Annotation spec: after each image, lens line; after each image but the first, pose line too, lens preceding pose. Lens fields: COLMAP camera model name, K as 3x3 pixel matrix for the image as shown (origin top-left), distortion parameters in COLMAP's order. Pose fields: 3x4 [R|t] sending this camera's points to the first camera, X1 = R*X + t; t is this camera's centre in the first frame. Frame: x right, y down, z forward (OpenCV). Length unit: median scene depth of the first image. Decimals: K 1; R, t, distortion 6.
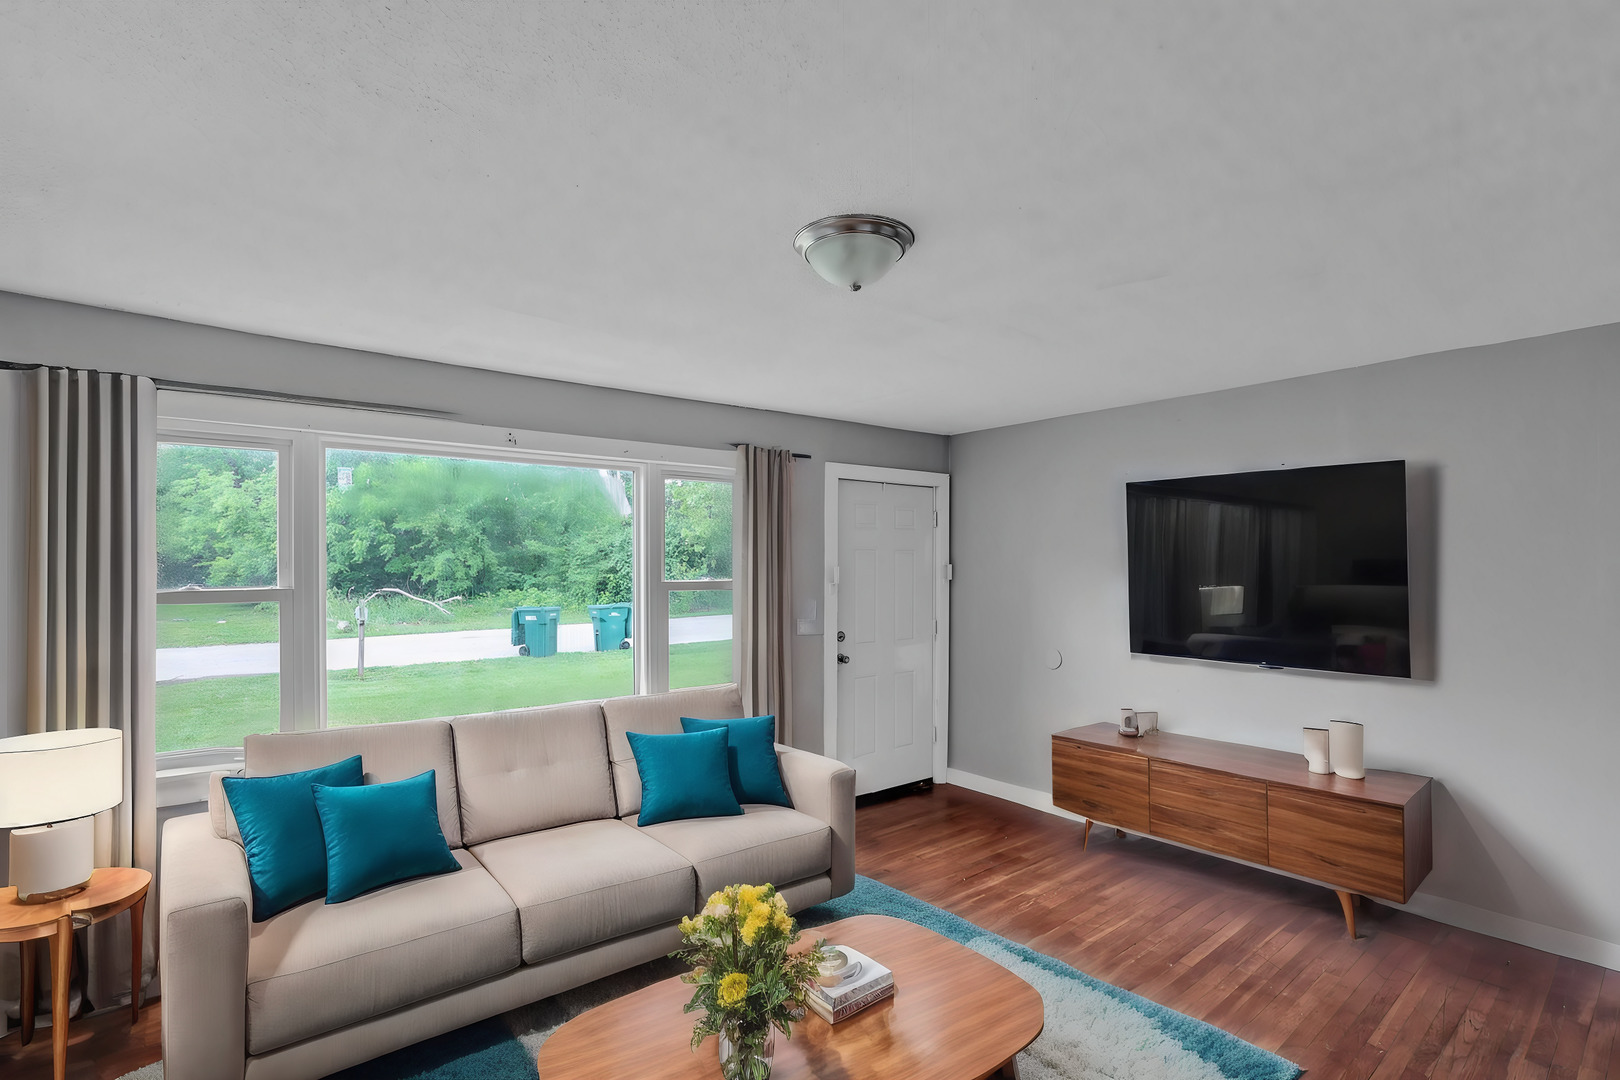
lens RADIAL K [[783.1, 0, 813.7], [0, 783.1, 560.8], [0, 0, 1]] dist [-0.001193, -0.000256]
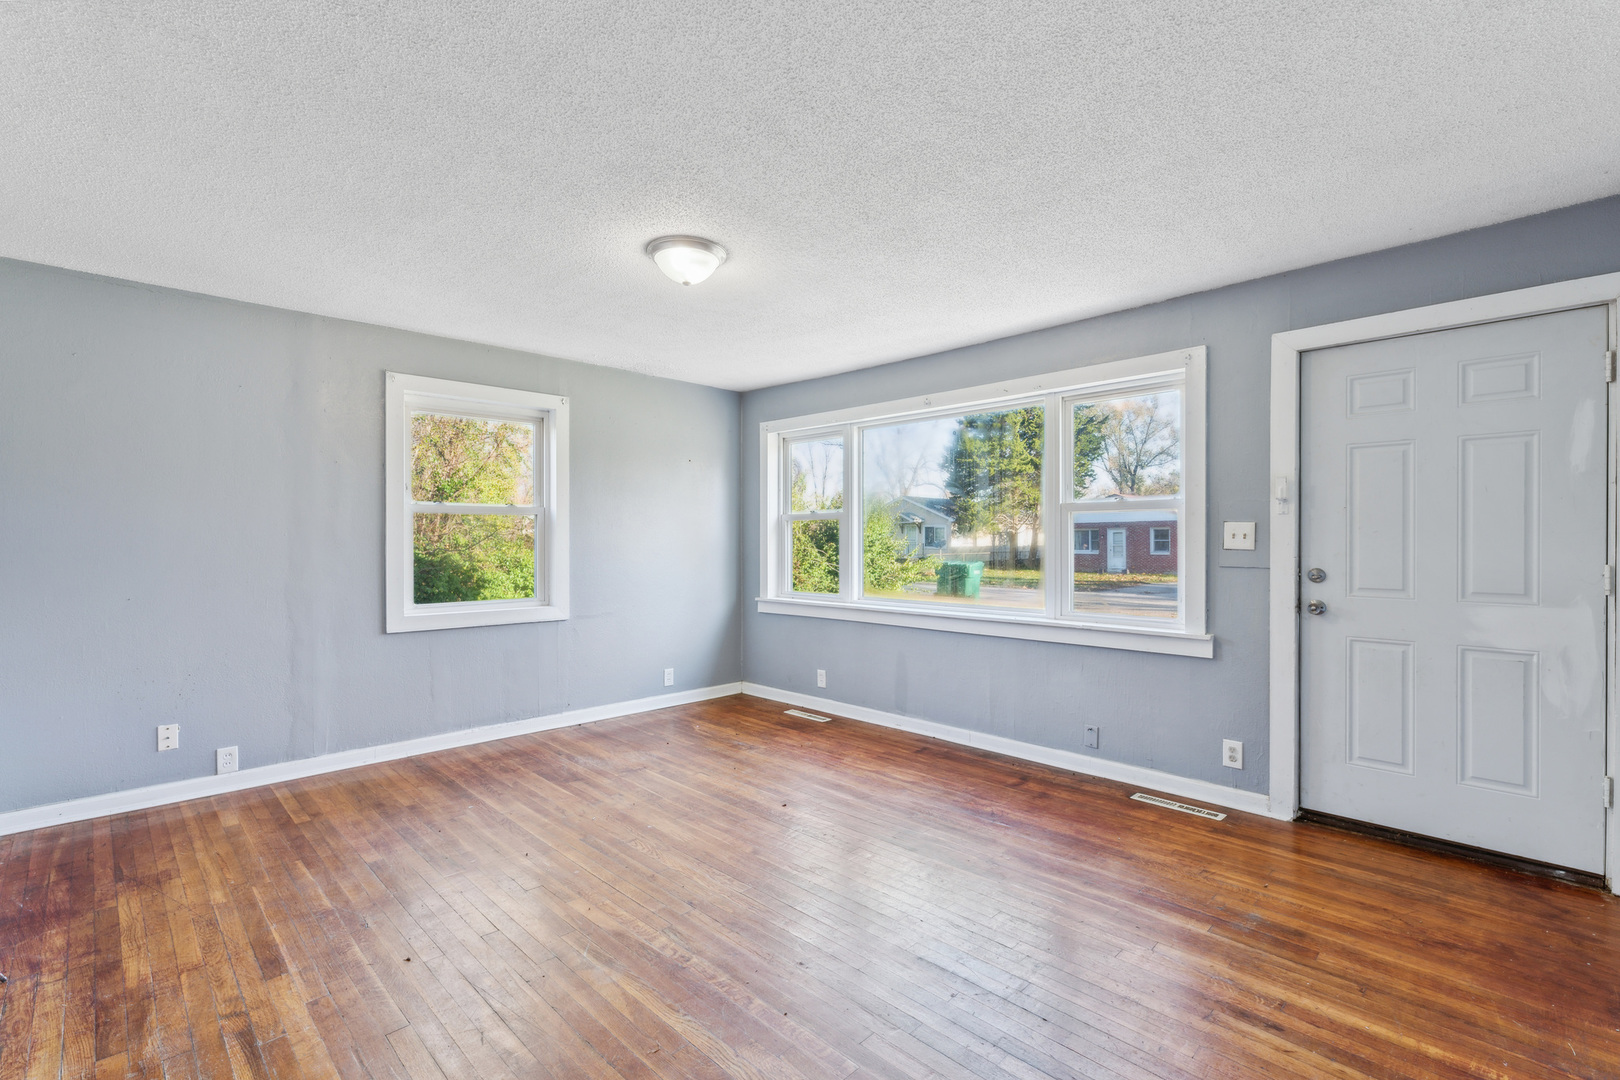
lens RADIAL K [[727.2, 0, 810.0], [0, 727.2, 540.0], [0, 0, 1]] dist [-0.001022, -0.001220]
pose [[0.082909, 0.007953, -0.996525, 0.705586], [0.002521, 0.999963, 0.008190, 0.062754], [0.996554, -0.003191, 0.082886, 0.538722]]
